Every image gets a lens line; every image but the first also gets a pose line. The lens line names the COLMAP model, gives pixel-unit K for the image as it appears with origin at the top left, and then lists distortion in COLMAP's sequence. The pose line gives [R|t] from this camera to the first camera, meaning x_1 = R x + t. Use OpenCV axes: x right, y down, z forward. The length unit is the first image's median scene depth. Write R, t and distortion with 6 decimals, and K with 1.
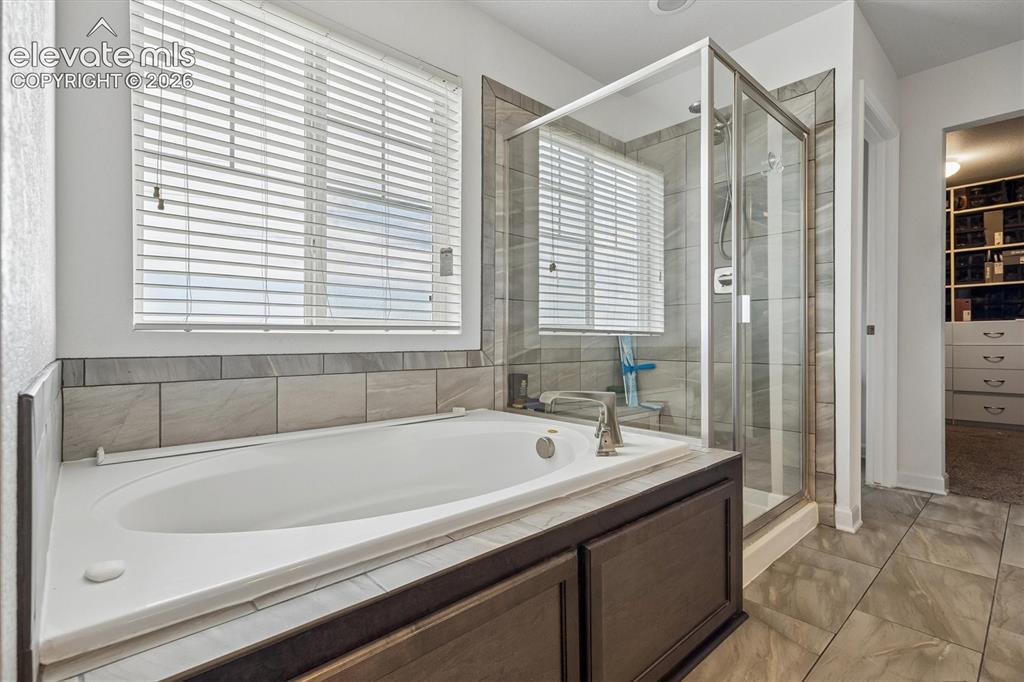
lens RADIAL K [[481.4, 0, 513.2], [0, 481.4, 339.5], [0, 0, 1]] dist [0.000354, 0.000392]
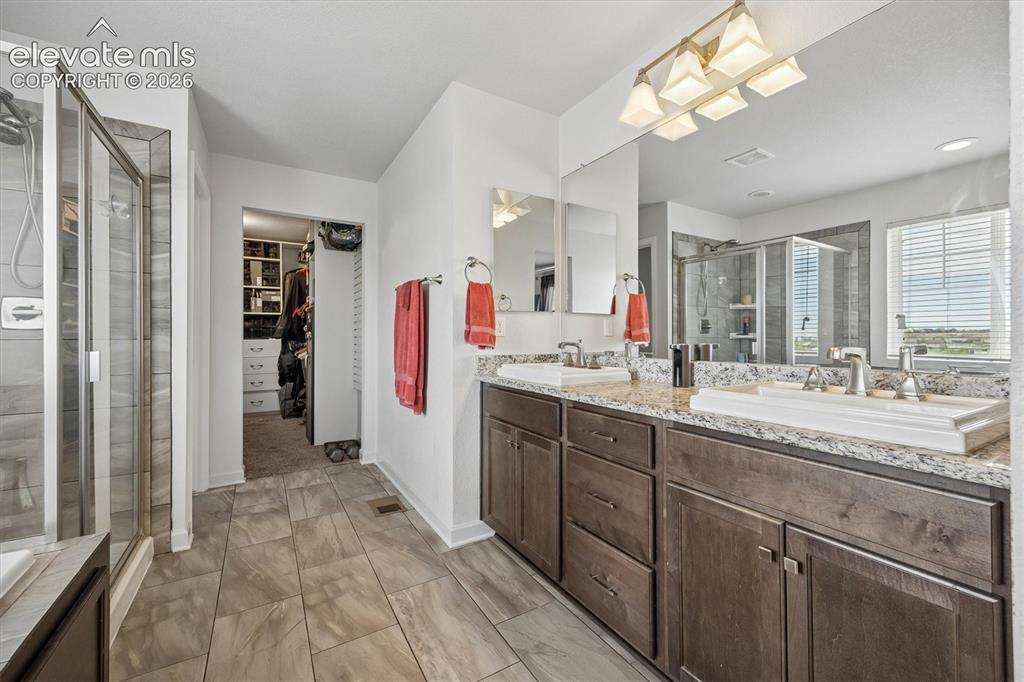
lens RADIAL K [[421.7, 0, 516.0], [0, 421.7, 335.8], [0, 0, 1]] dist [0.003547, 0.000121]
pose [[0.194273, -0.000926, 0.980947, -0.115539], [0.006101, 0.999981, -0.000264, -0.091740], [-0.980928, 0.006036, 0.194275, 0.050506]]
